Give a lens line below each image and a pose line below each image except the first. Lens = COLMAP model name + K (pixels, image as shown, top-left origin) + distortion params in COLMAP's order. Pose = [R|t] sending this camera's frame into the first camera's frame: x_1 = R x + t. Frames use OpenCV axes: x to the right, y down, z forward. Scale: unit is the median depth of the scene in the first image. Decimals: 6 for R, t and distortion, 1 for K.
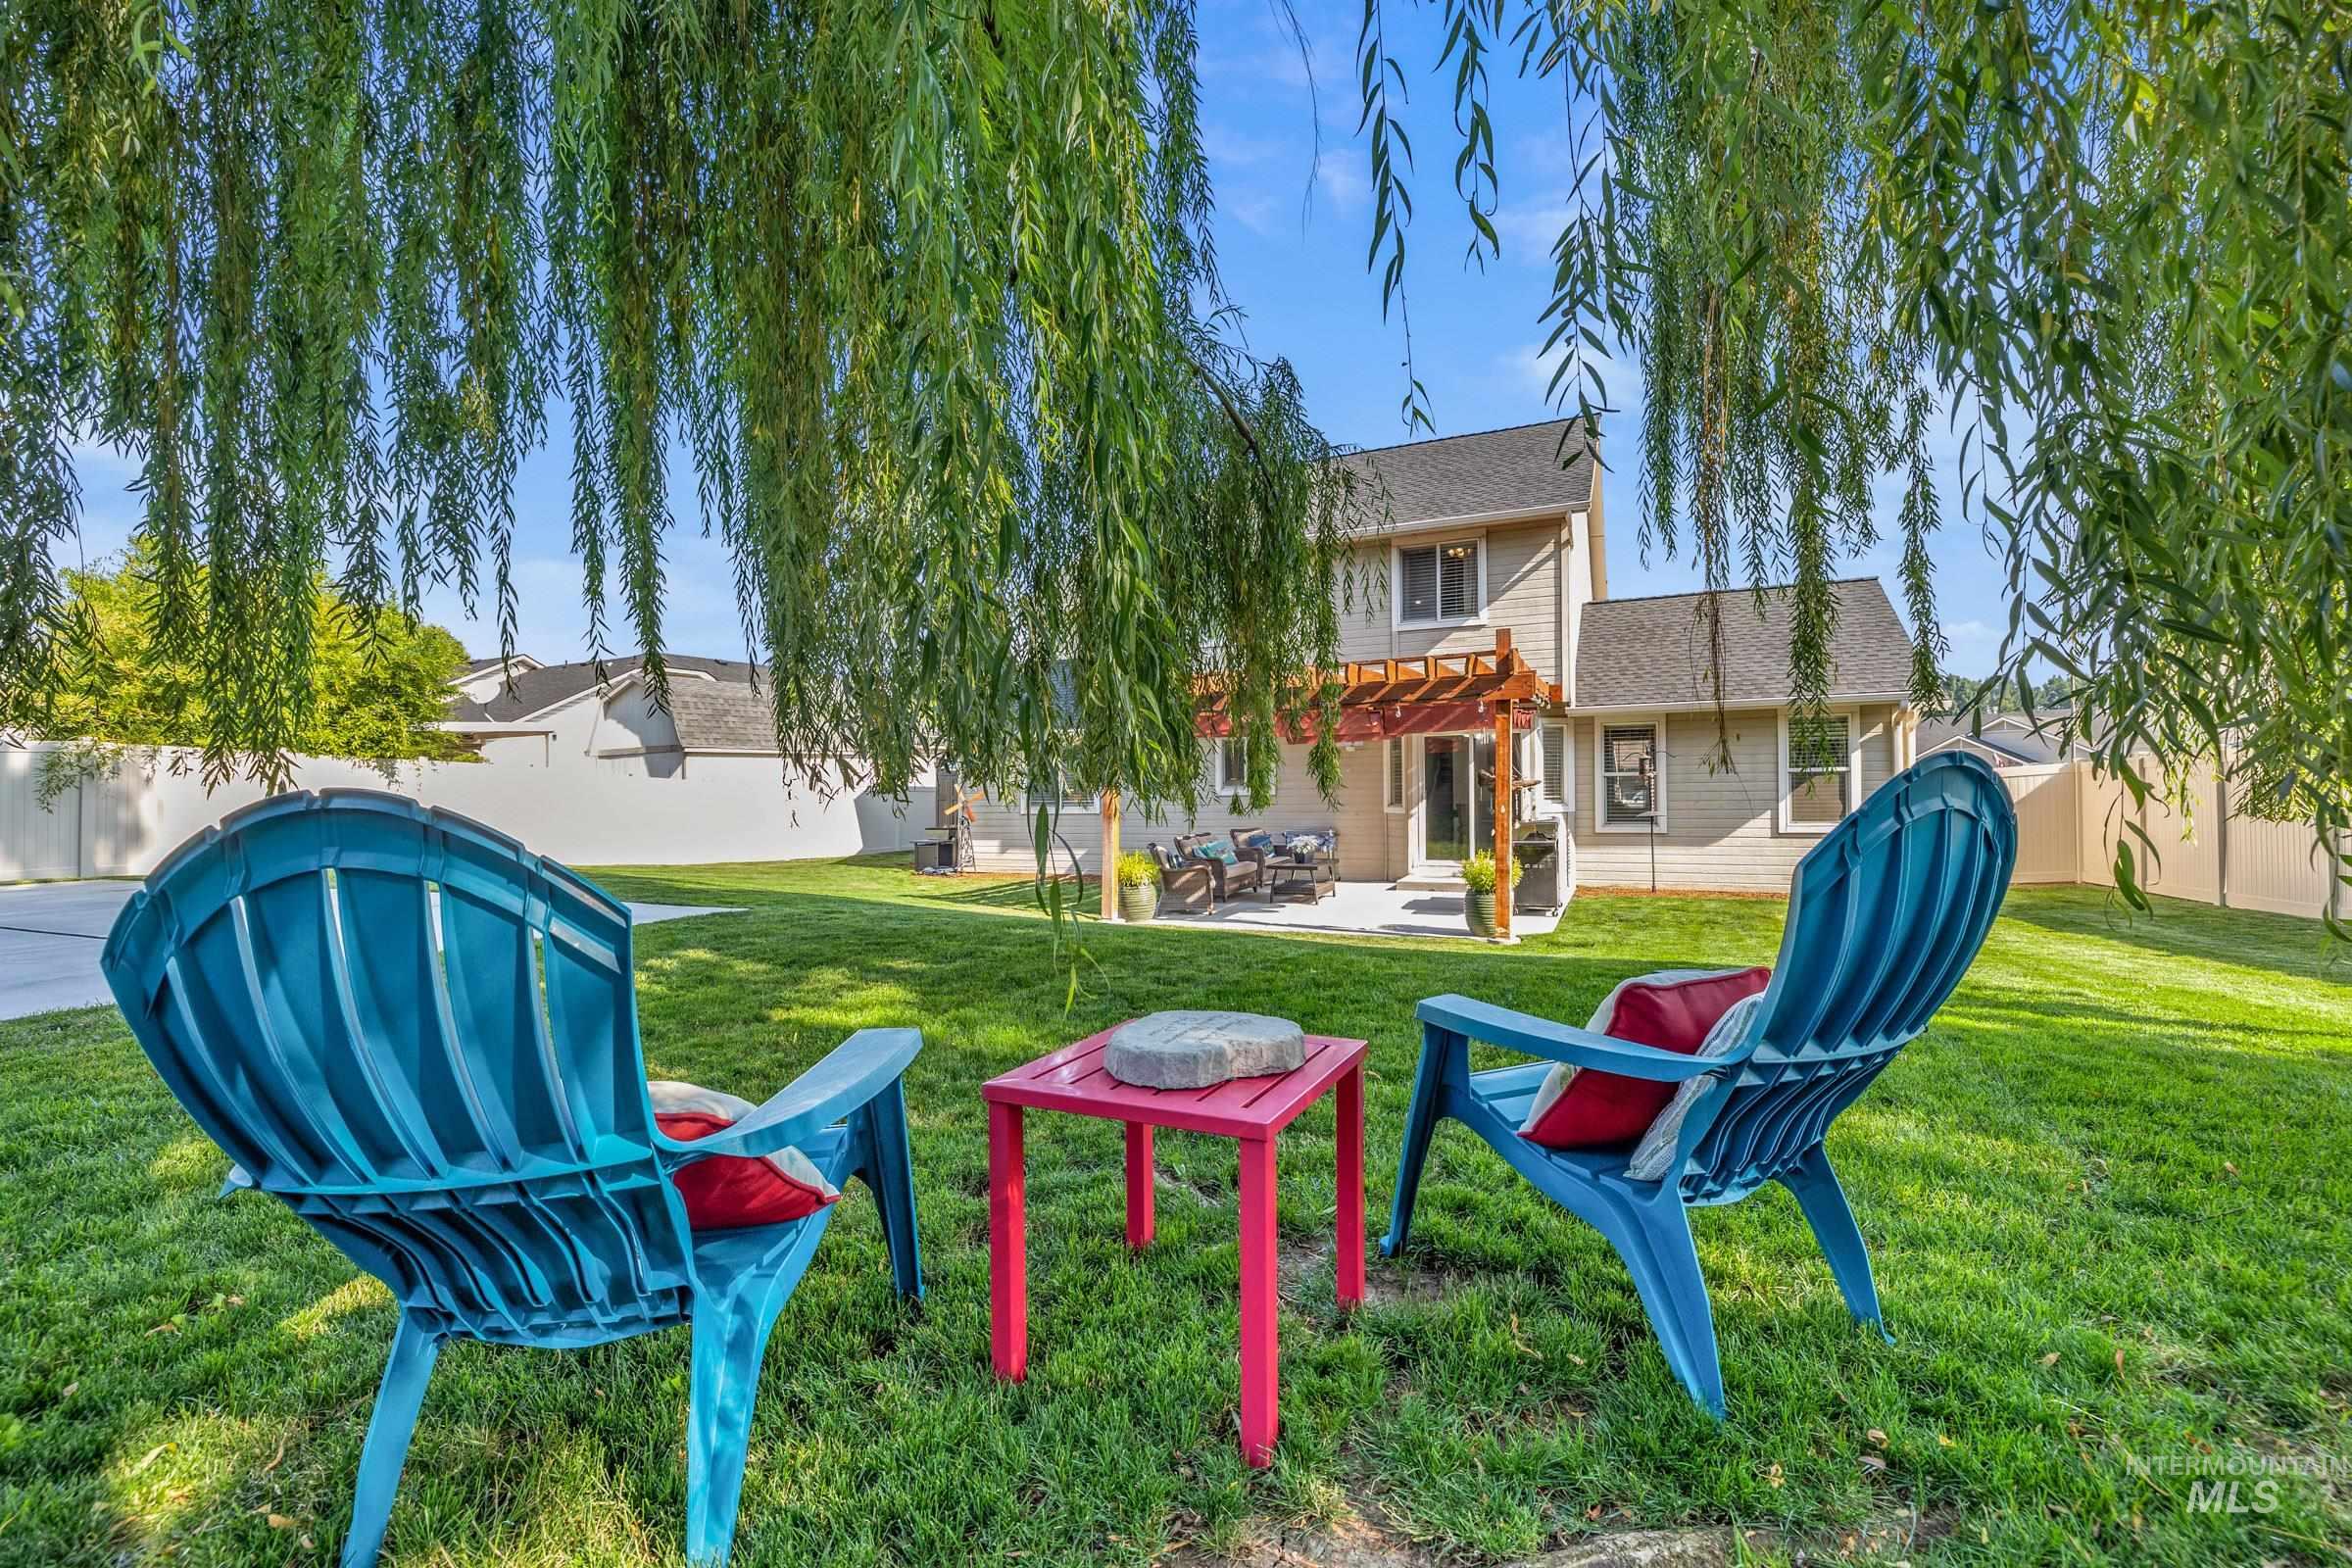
lens RADIAL K [[988.6, 0, 1168.6], [0, 988.6, 787.1], [0, 0, 1]] dist [-0.001962, 0.000311]
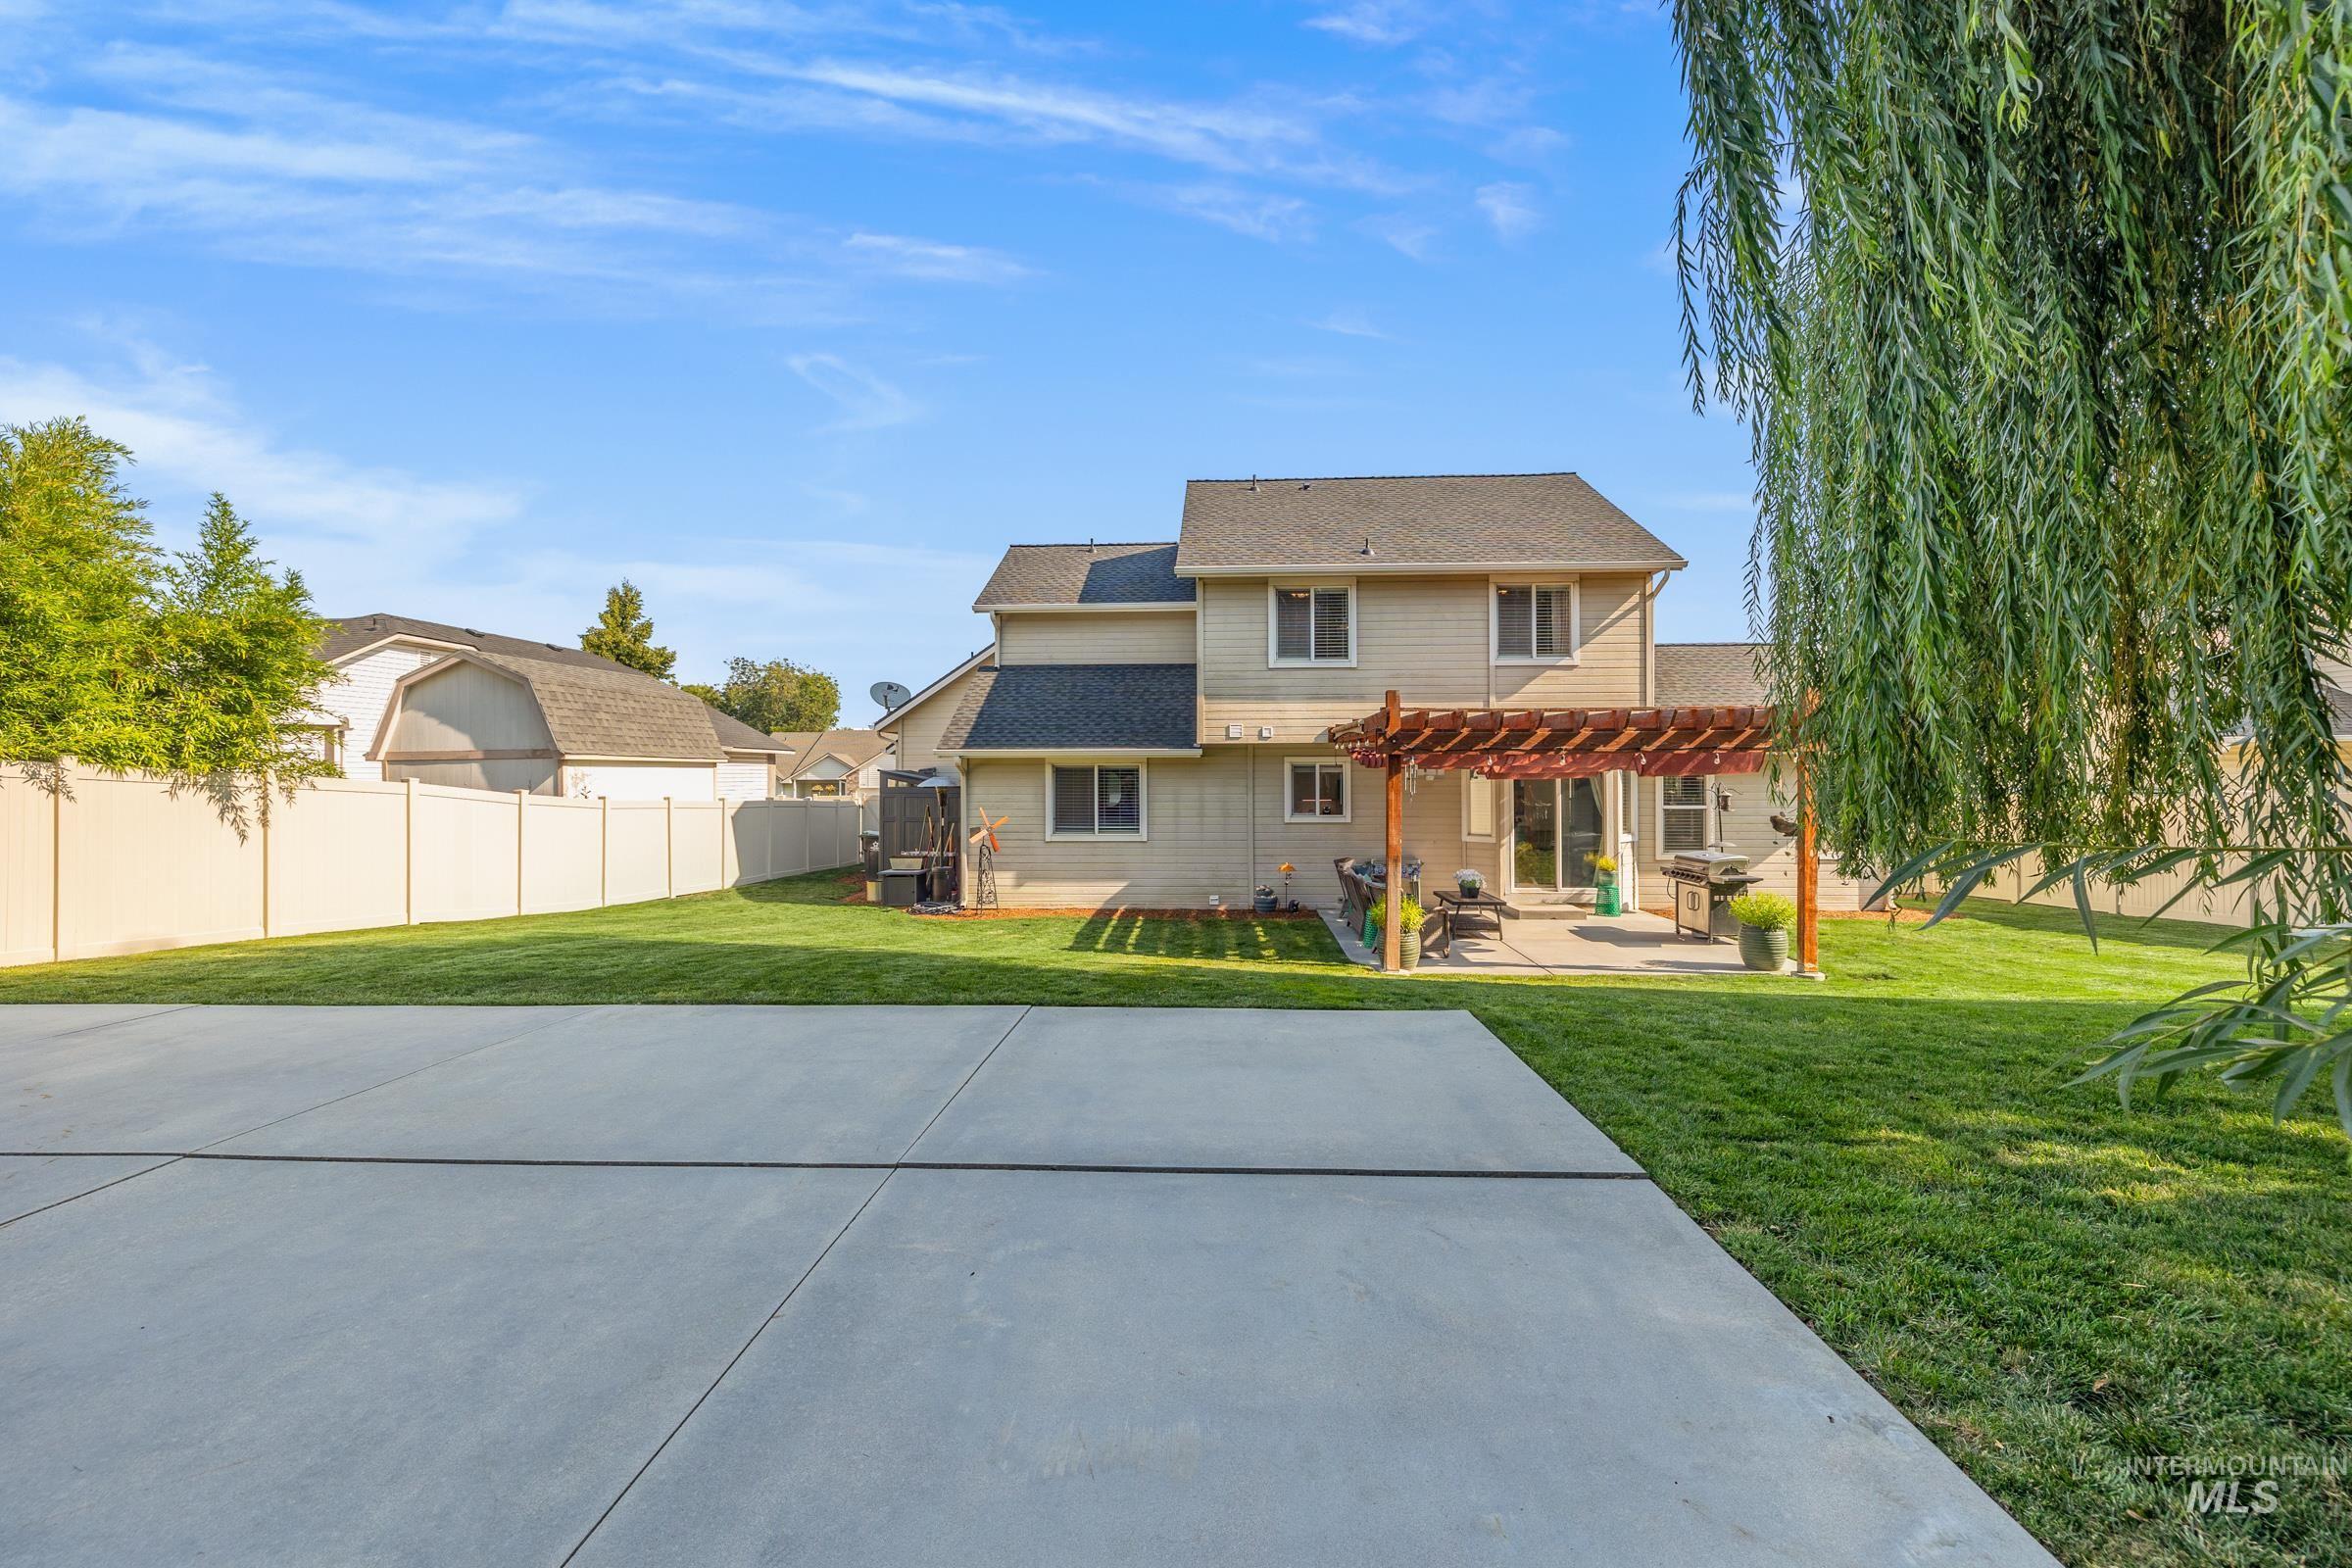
lens RADIAL K [[988.6, 0, 1174.0], [0, 988.6, 780.8], [0, 0, 1]] dist [-0.001962, 0.000311]
pose [[0.925496, 0.014577, 0.378476, -0.475589], [-0.012751, 0.999892, -0.007330, -0.026874], [-0.378542, 0.001958, 0.925582, 0.181599]]
